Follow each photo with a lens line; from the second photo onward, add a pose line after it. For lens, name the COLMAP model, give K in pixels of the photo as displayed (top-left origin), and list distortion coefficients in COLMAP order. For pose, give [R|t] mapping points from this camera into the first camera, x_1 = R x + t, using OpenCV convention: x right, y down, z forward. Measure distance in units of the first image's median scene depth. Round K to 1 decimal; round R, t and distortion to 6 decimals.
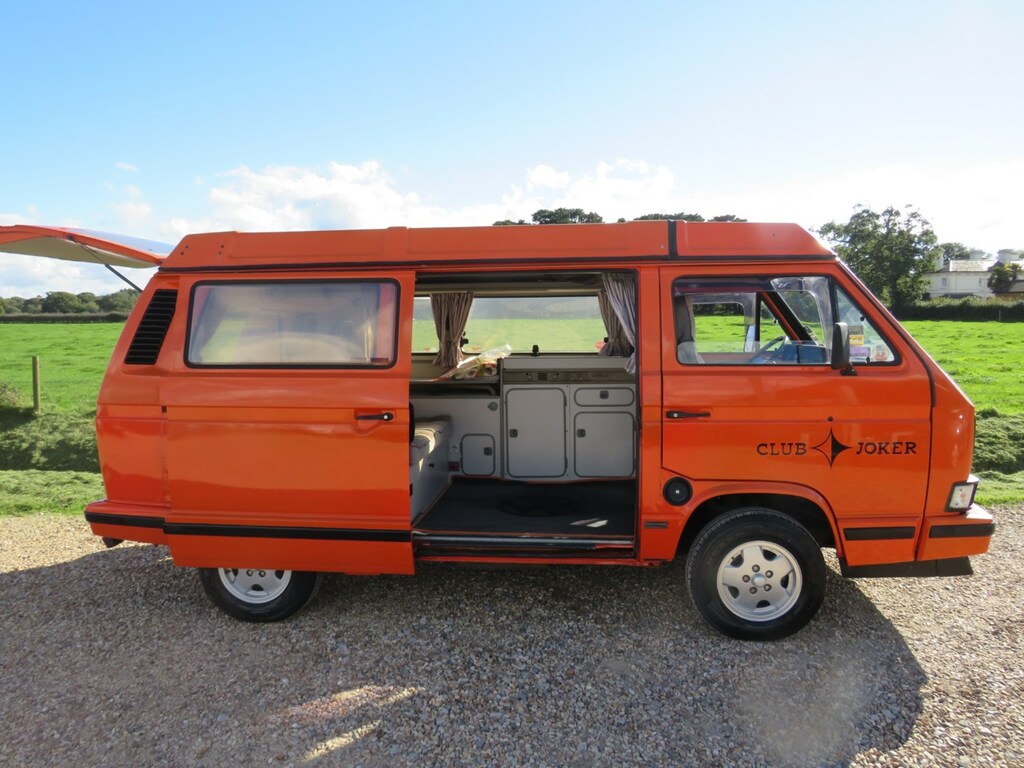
lens RADIAL K [[721.4, 0, 520.6], [0, 721.4, 388.8], [0, 0, 1]] dist [-0.022809, 0.004554]
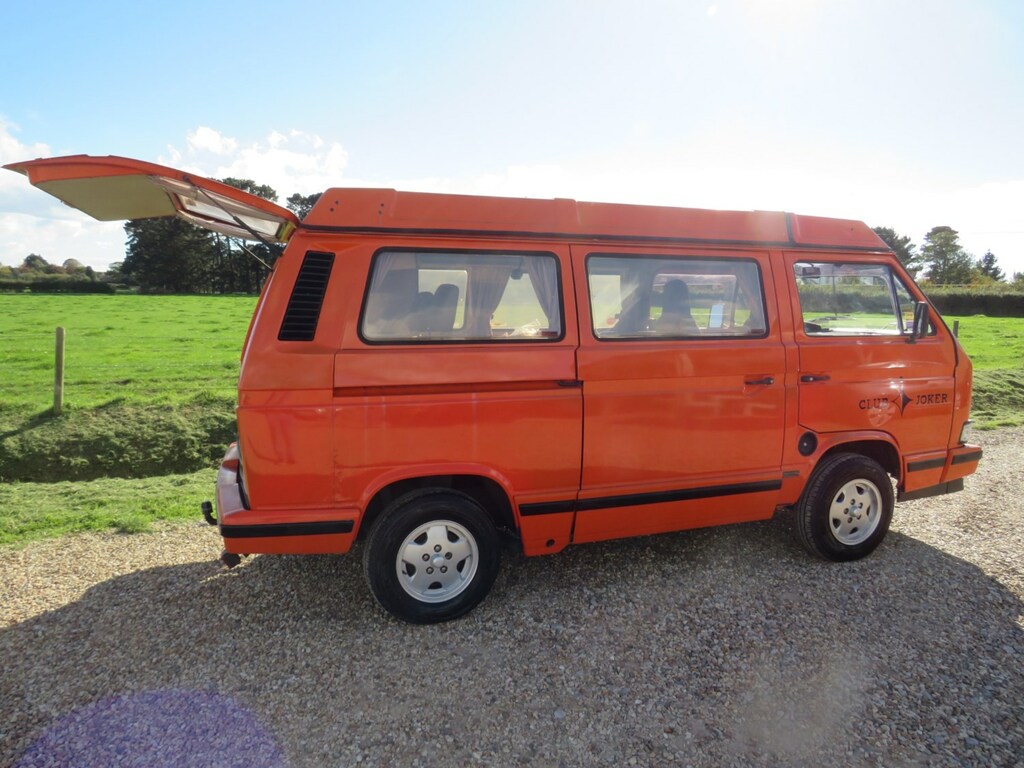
lens RADIAL K [[721.4, 0, 522.4], [0, 721.4, 387.9], [0, 0, 1]] dist [-0.022809, 0.004554]
pose [[0.900428, -0.038075, 0.433335, -0.656663], [0.026880, 0.999128, 0.031933, 0.000811], [-0.434173, -0.017105, 0.900667, 0.133747]]
